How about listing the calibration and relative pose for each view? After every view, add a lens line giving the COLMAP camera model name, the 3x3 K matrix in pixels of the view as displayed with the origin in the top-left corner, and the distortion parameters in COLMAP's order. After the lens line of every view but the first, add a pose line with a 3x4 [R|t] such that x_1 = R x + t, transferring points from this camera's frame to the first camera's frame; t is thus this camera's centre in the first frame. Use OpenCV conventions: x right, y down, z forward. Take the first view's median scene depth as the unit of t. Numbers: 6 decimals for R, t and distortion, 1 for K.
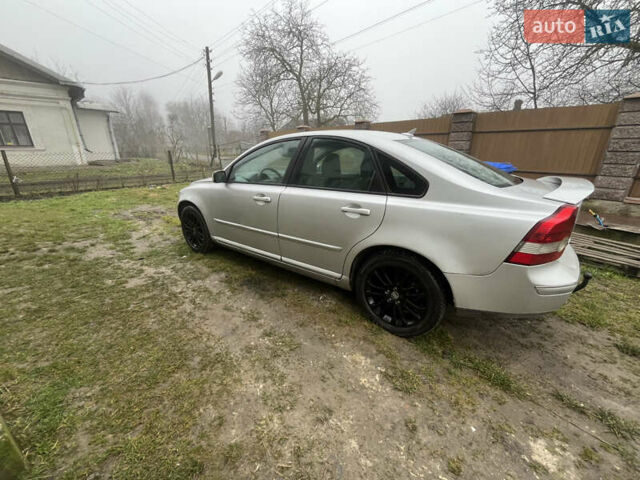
lens RADIAL K [[268.9, 0, 320.0], [0, 268.9, 240.0], [0, 0, 1]] dist [0.000580, -0.000089]
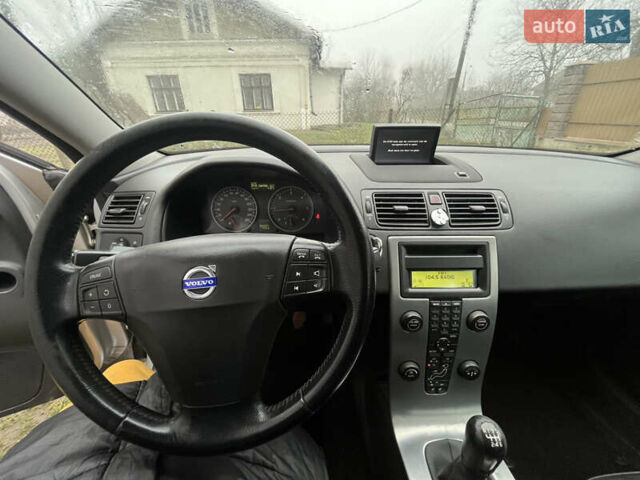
lens RADIAL K [[268.9, 0, 320.0], [0, 268.9, 240.0], [0, 0, 1]] dist [0.000580, -0.000089]
pose [[0.742937, 0.273779, -0.610811, -0.159521], [-0.203088, 0.961709, 0.184041, -0.088711], [0.637809, -0.012682, 0.770090, 0.296332]]
